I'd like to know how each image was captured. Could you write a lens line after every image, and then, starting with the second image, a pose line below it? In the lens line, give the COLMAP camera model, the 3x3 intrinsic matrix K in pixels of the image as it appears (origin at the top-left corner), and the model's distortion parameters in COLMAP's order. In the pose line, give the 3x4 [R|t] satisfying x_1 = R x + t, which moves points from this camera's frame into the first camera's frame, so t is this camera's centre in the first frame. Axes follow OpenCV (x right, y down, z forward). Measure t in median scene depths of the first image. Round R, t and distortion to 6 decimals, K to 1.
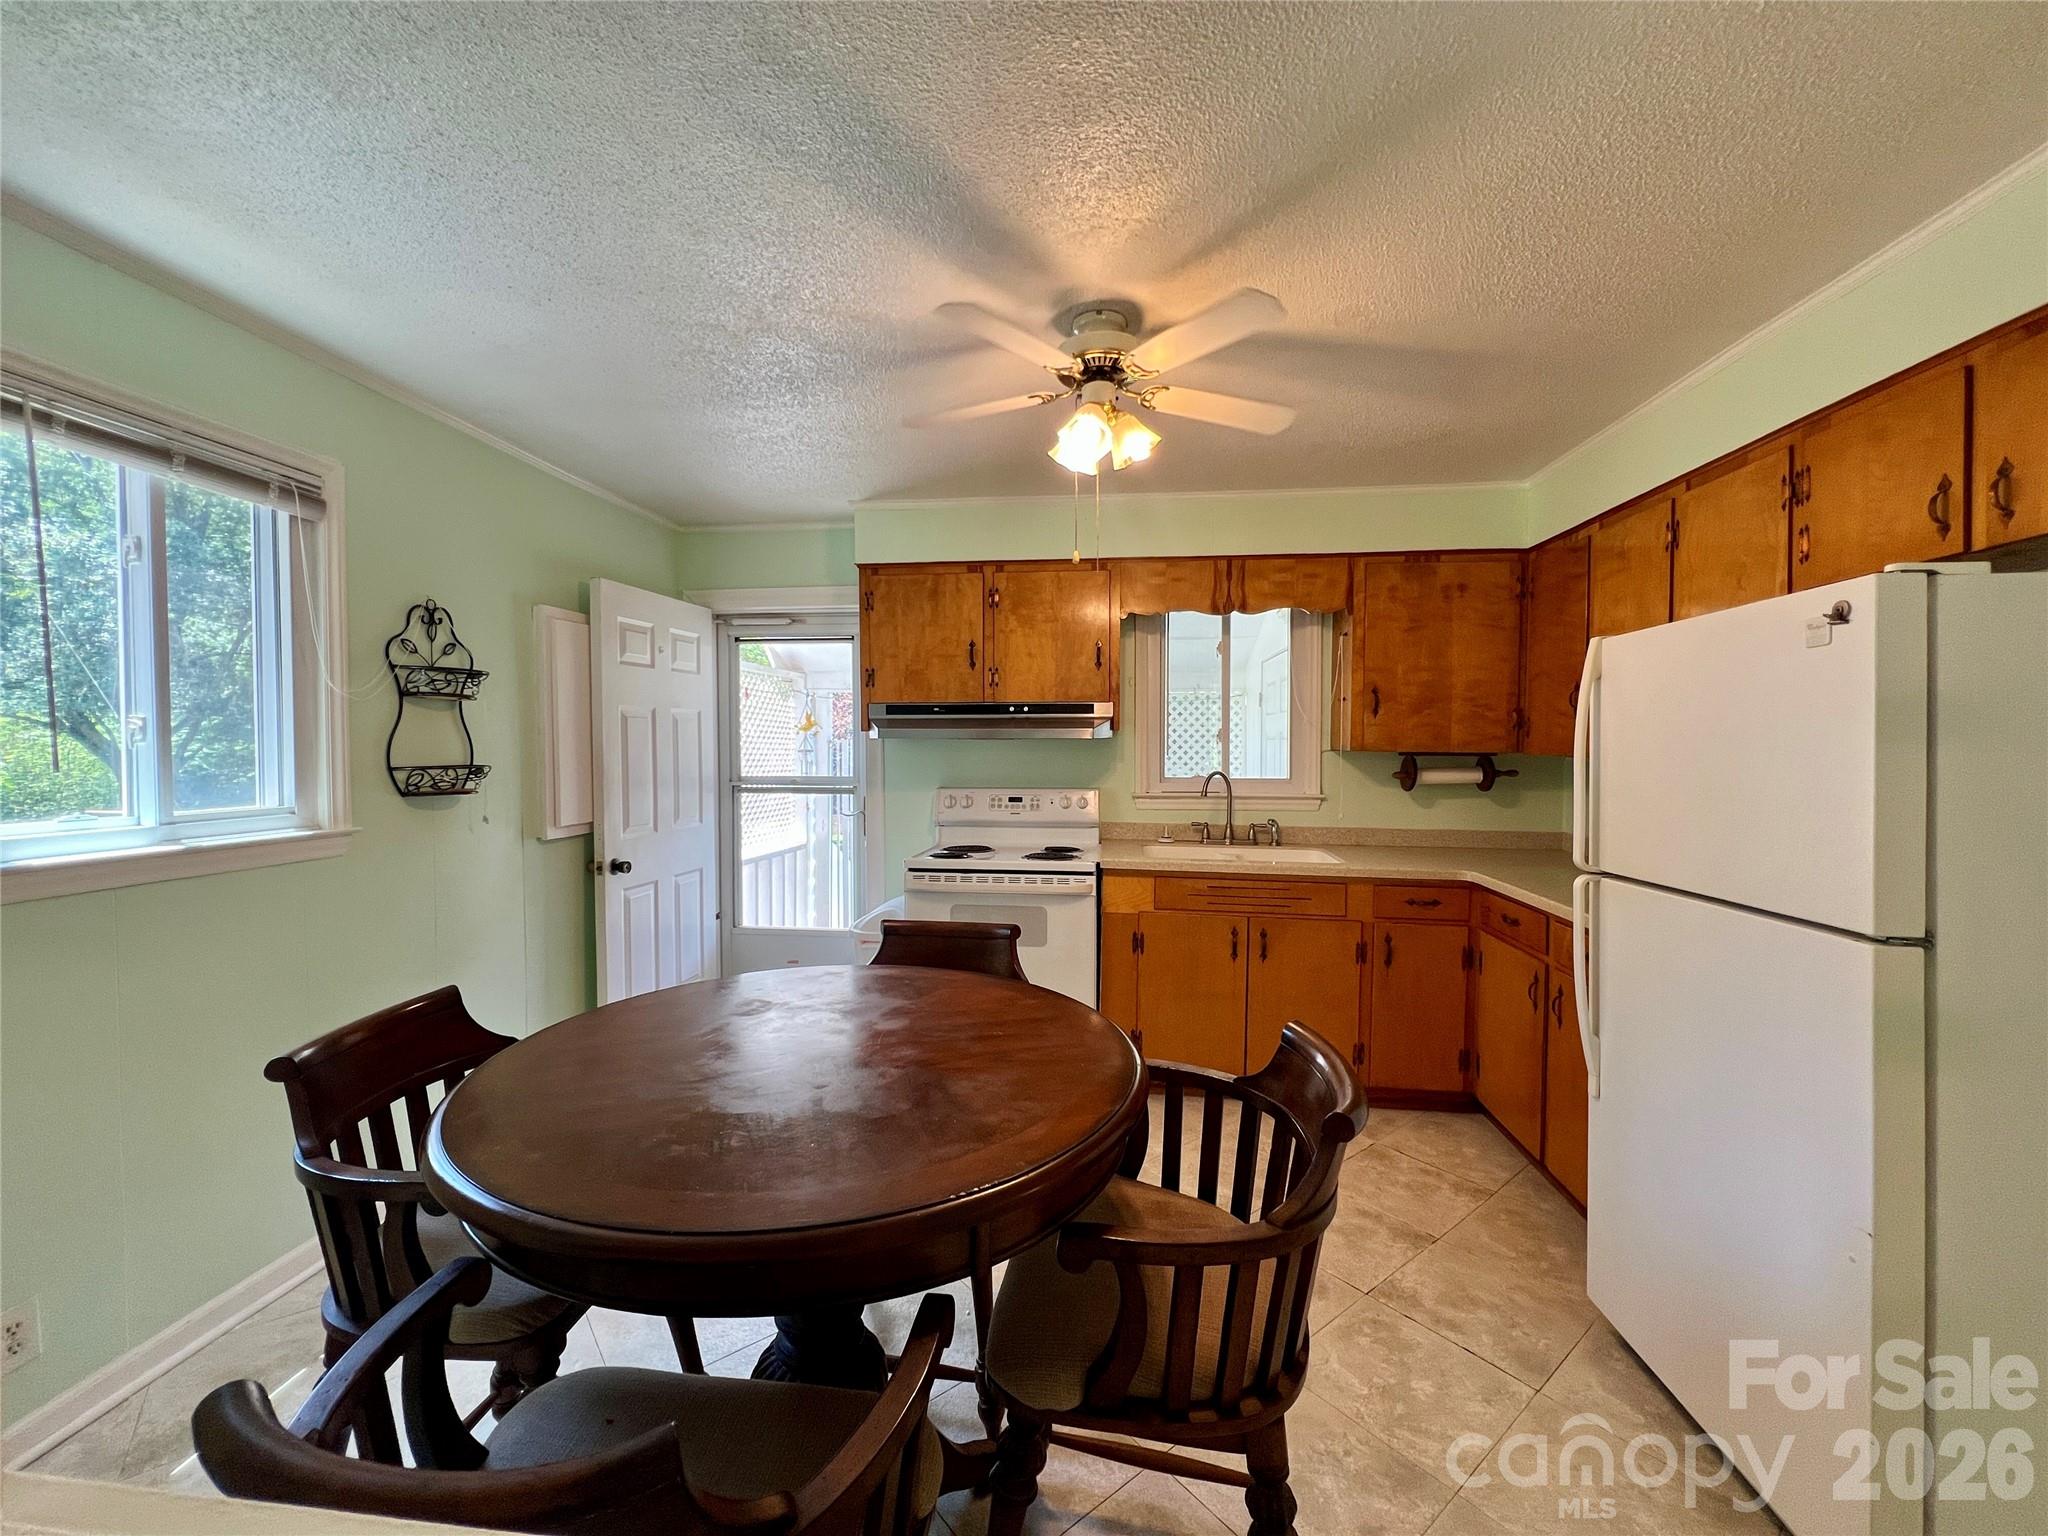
lens RADIAL K [[817.6, 0, 1021.8], [0, 817.6, 764.8], [0, 0, 1]] dist [0.000833, -0.000019]
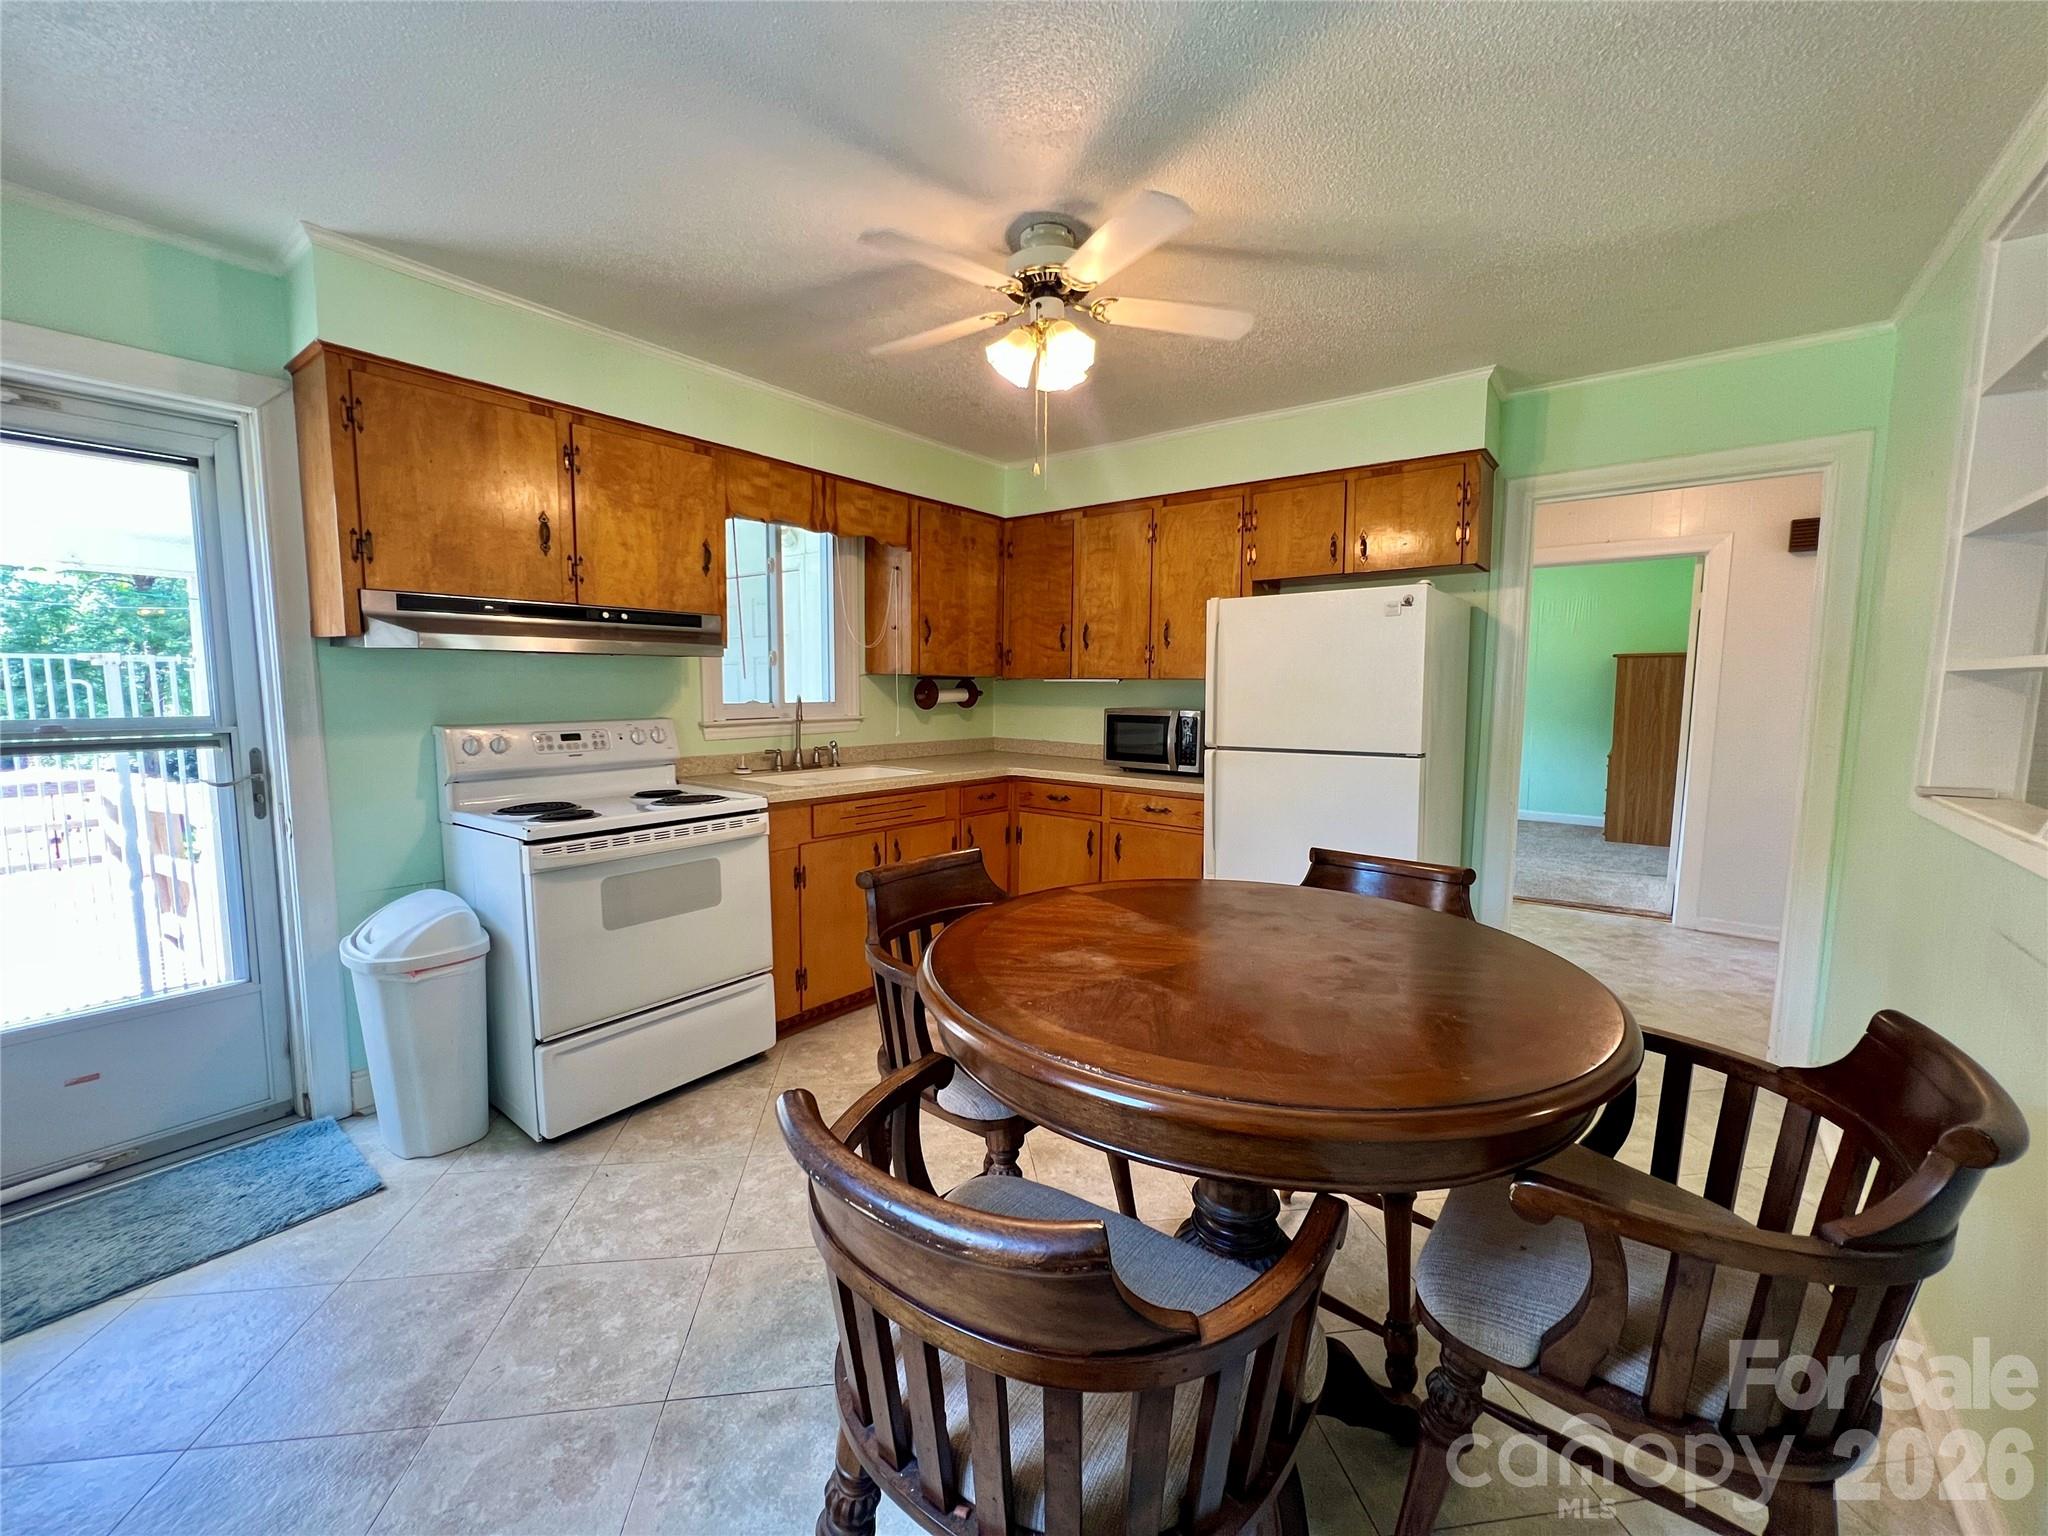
lens RADIAL K [[817.6, 0, 1021.8], [0, 817.6, 764.8], [0, 0, 1]] dist [0.000833, -0.000019]
pose [[0.515033, -0.086120, 0.852833, -0.480943], [0.017999, 0.995807, 0.089688, 0.008735], [-0.856982, -0.030842, 0.514423, 0.282484]]
